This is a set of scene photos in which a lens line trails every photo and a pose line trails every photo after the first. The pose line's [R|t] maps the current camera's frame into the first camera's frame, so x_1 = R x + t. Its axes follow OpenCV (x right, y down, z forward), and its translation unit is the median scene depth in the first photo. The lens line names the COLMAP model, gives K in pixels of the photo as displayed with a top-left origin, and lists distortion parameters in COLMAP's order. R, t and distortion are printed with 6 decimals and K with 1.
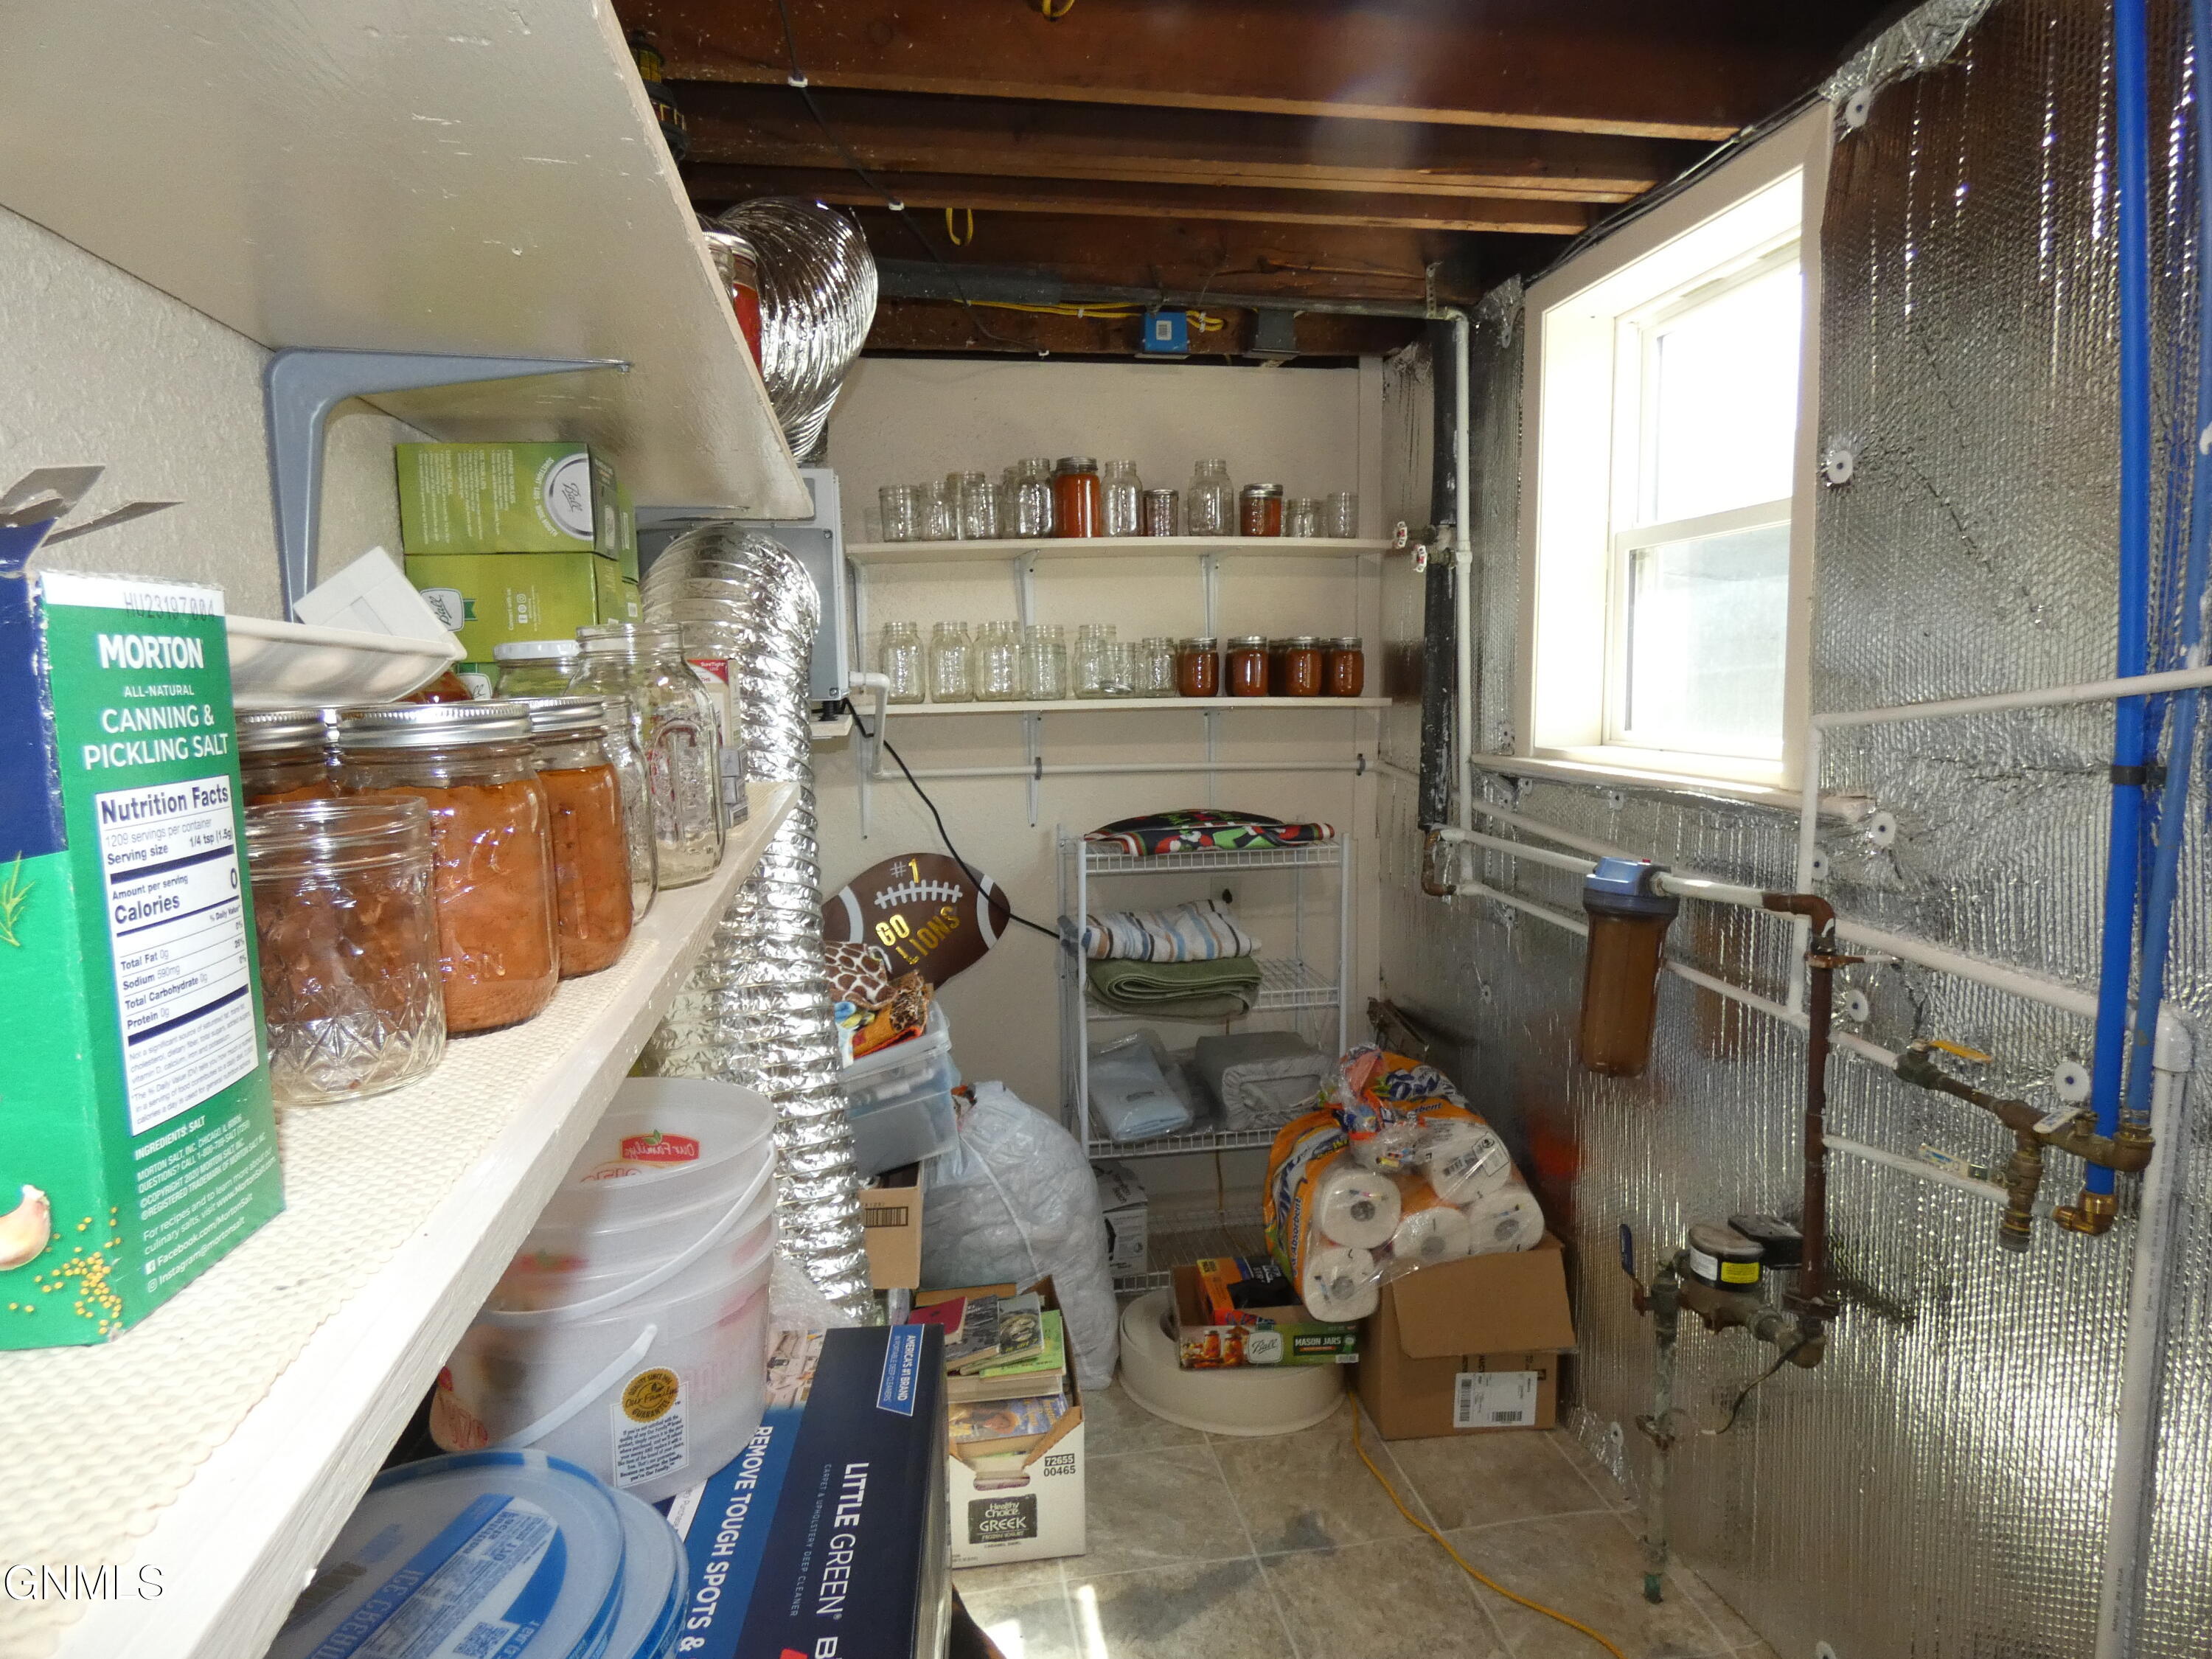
lens RADIAL K [[1327.4, 0, 1102.0], [0, 1327.4, 826.2], [0, 0, 1]] dist [-0.005797, -0.002834]
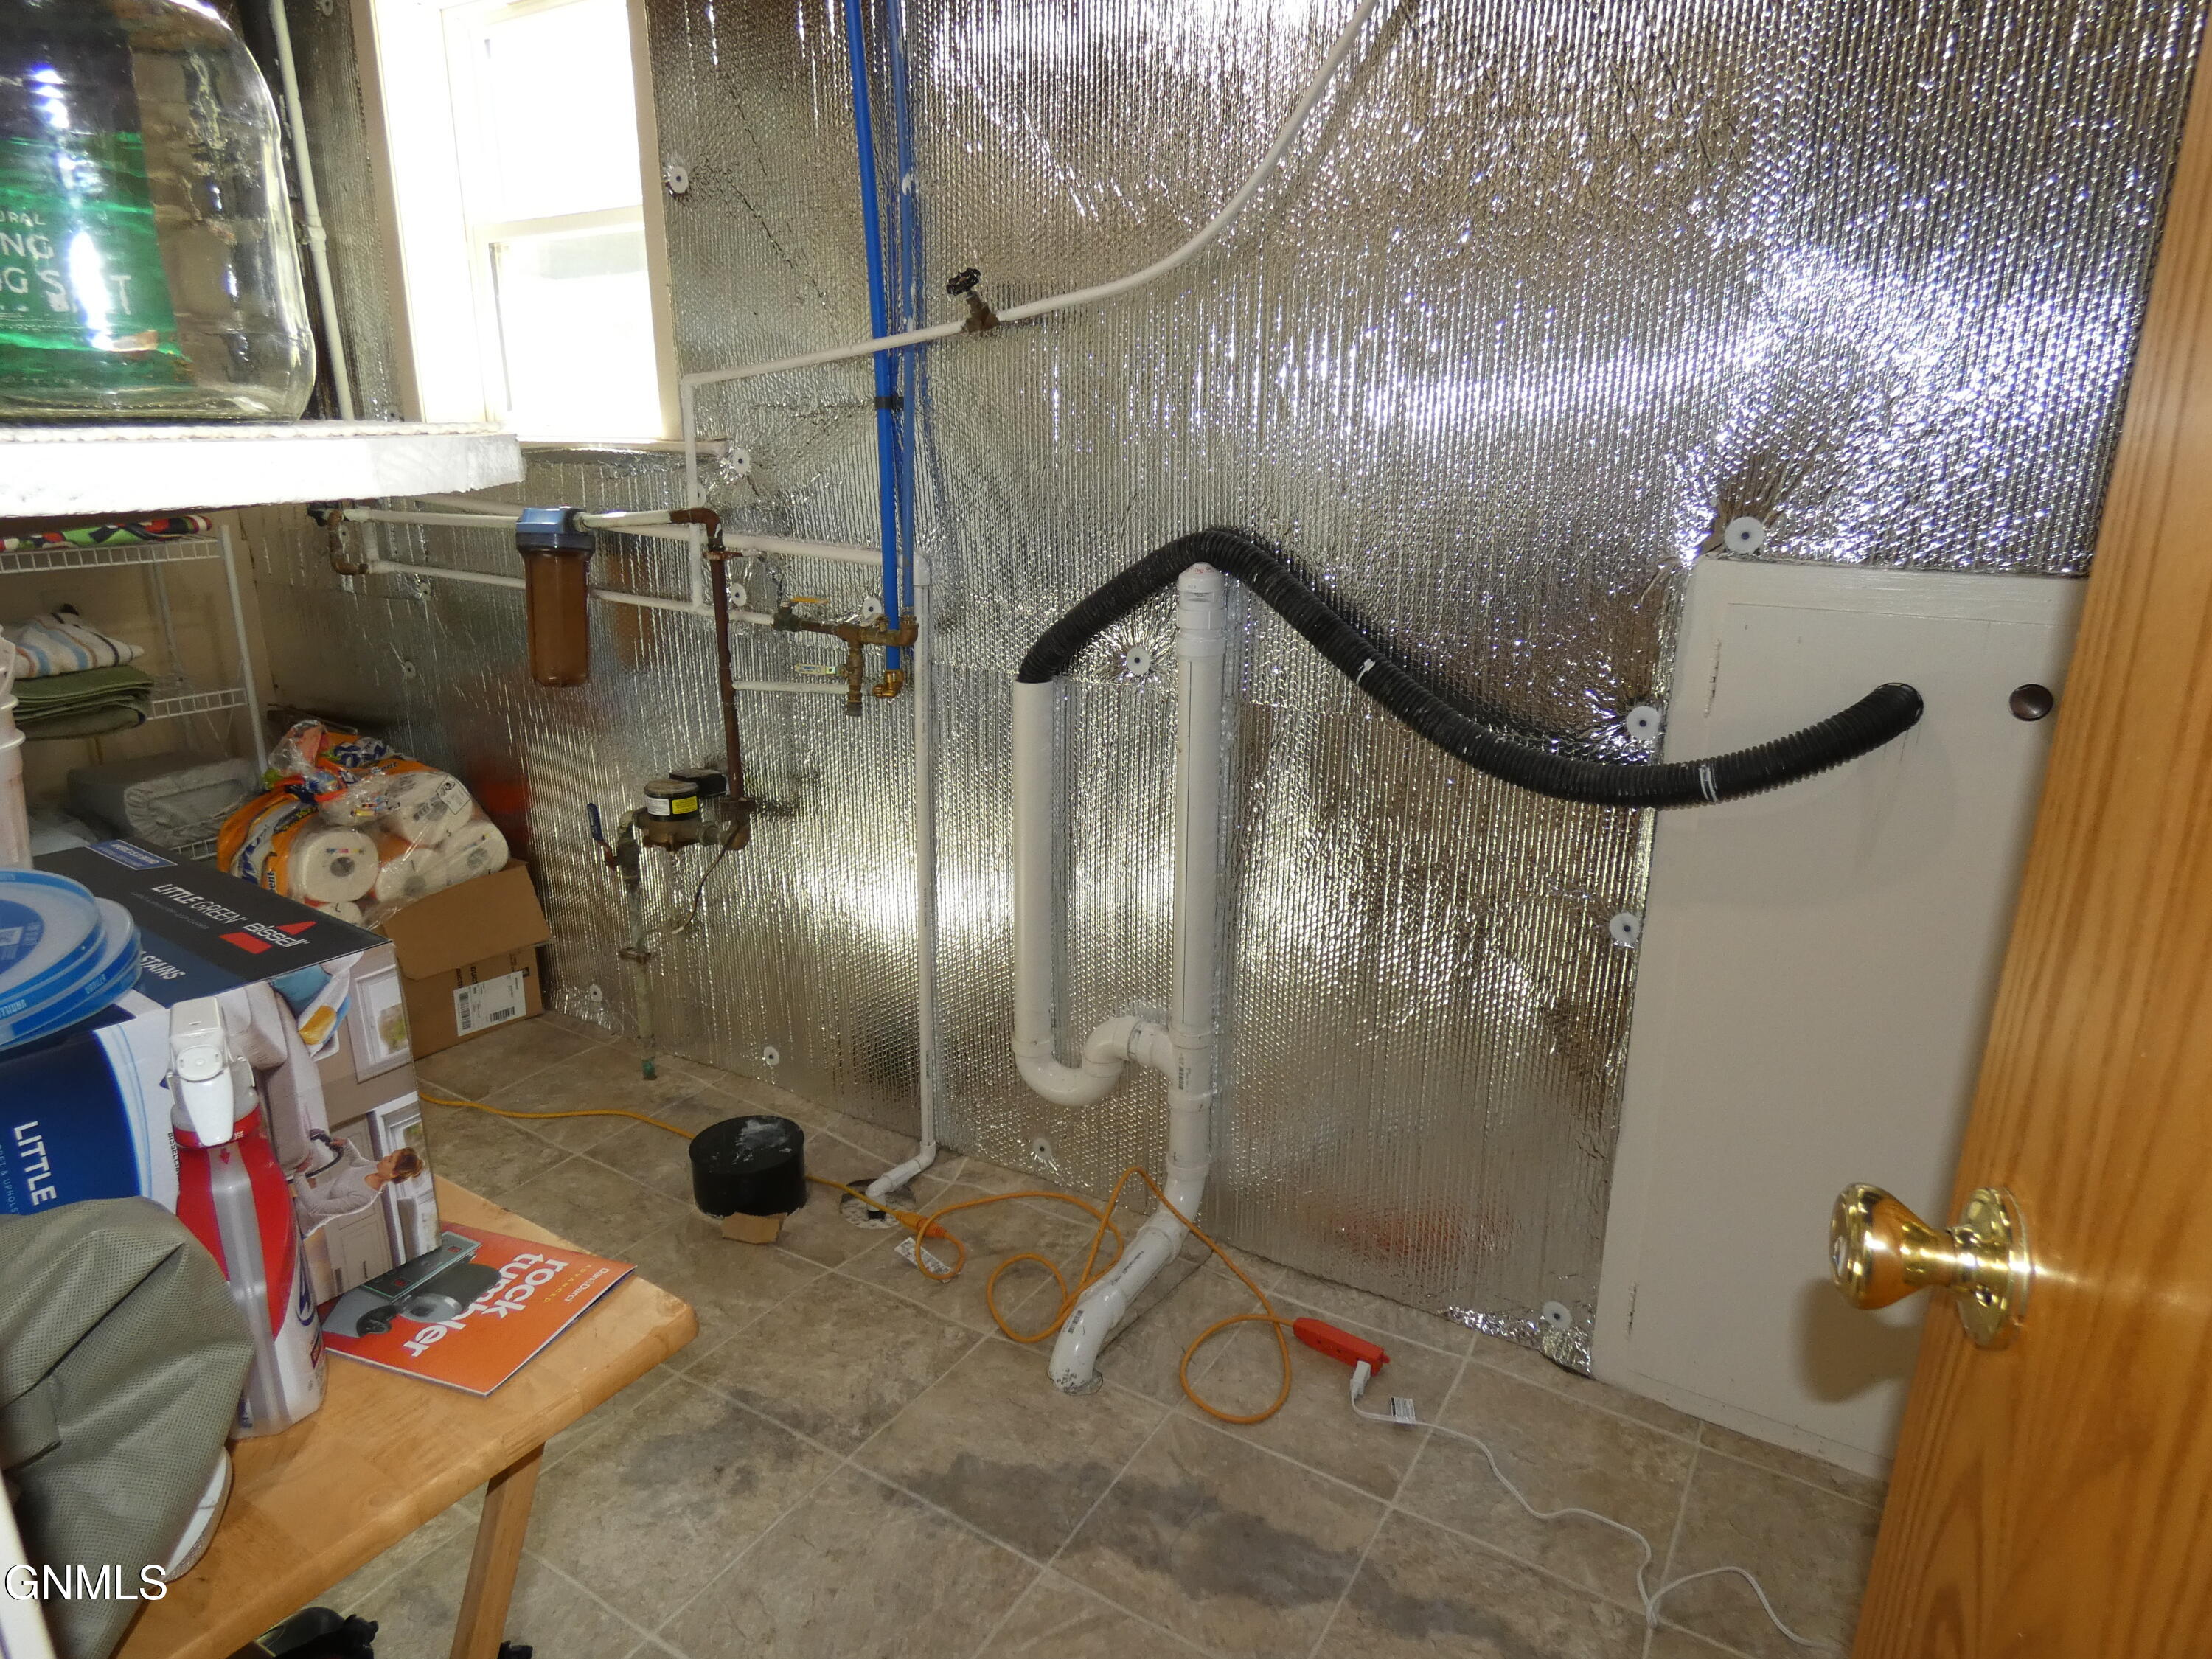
lens RADIAL K [[1327.4, 0, 1102.0], [0, 1327.4, 826.2], [0, 0, 1]] dist [-0.005797, -0.002834]
pose [[0.662517, -0.195858, 0.722987, -0.222305], [0.063200, 0.976384, 0.206590, 0.102181], [-0.746376, -0.091176, 0.659250, -0.219241]]
